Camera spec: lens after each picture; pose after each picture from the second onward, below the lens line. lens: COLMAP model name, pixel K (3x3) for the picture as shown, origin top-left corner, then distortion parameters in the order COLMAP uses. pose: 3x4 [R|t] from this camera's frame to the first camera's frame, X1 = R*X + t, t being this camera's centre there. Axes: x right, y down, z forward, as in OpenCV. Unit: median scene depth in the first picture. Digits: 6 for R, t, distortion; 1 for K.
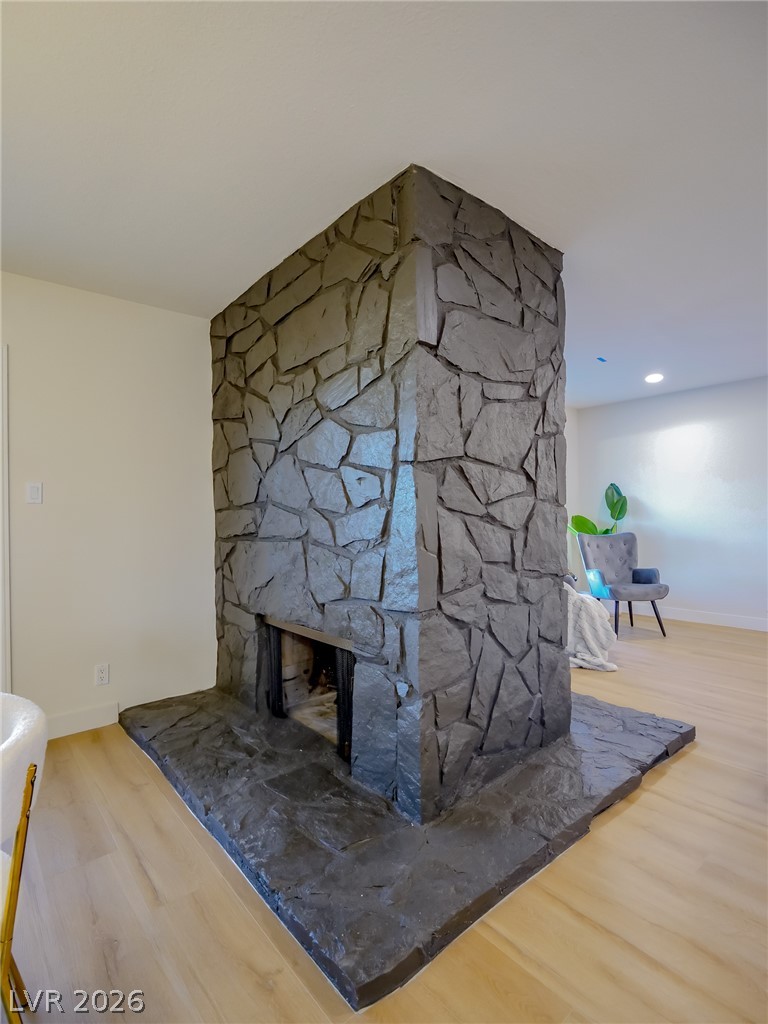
lens RADIAL K [[485.5, 0, 380.3], [0, 485.5, 517.7], [0, 0, 1]] dist [-0.008730, 0.000495]
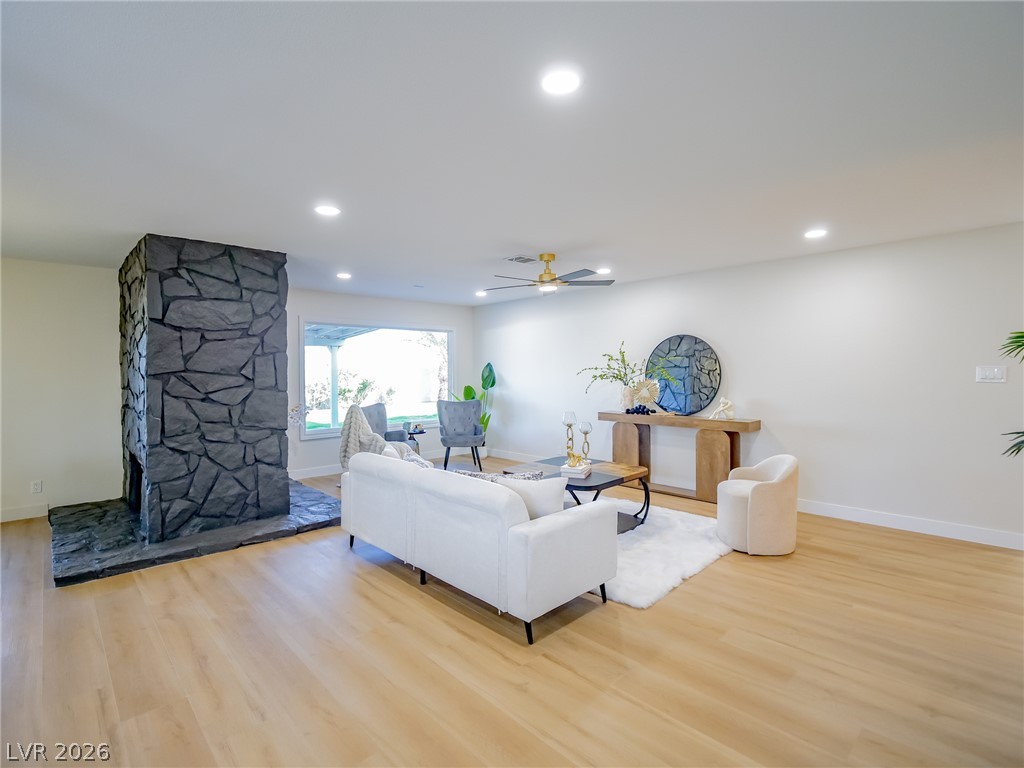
lens RADIAL K [[485.5, 0, 511.5], [0, 485.5, 379.7], [0, 0, 1]] dist [-0.008730, 0.000495]
pose [[0.998666, 0.005808, 0.051314, 1.302099], [-0.006431, 0.999907, 0.011996, -0.108479], [-0.051240, -0.012310, 0.998611, -1.001713]]
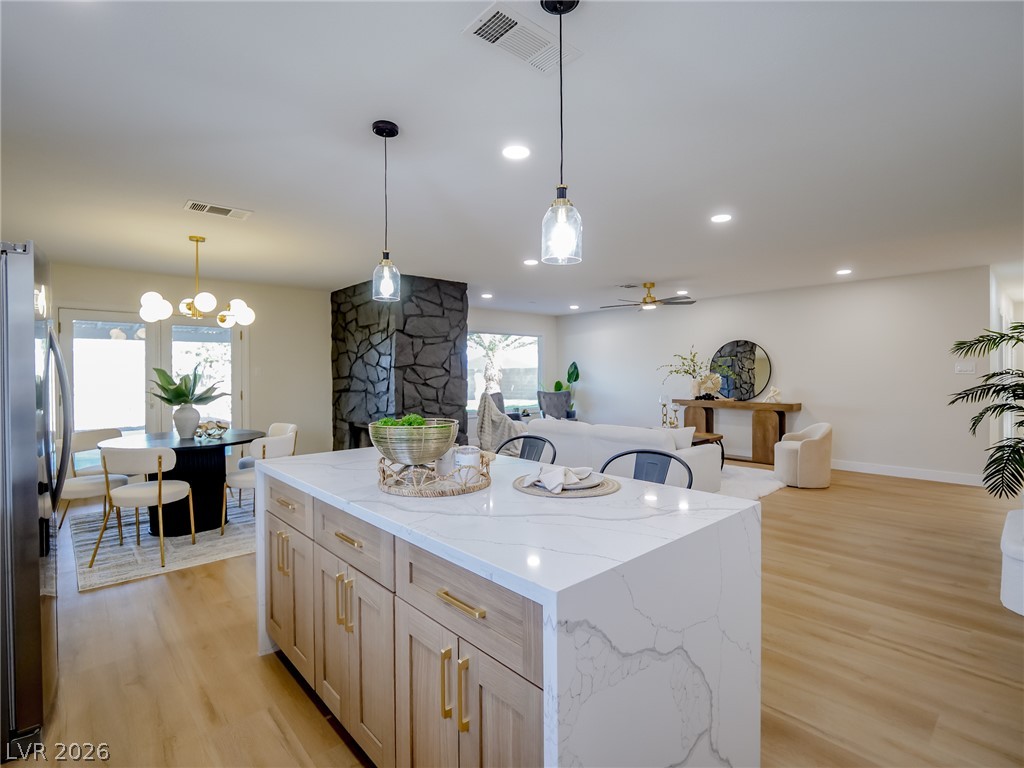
lens RADIAL K [[485.5, 0, 515.5], [0, 485.5, 380.3], [0, 0, 1]] dist [-0.008730, 0.000495]
pose [[0.999528, 0.009364, 0.029256, 0.647587], [-0.009654, 0.999905, 0.009792, -0.055840], [-0.029161, -0.010070, 0.999524, -1.861525]]
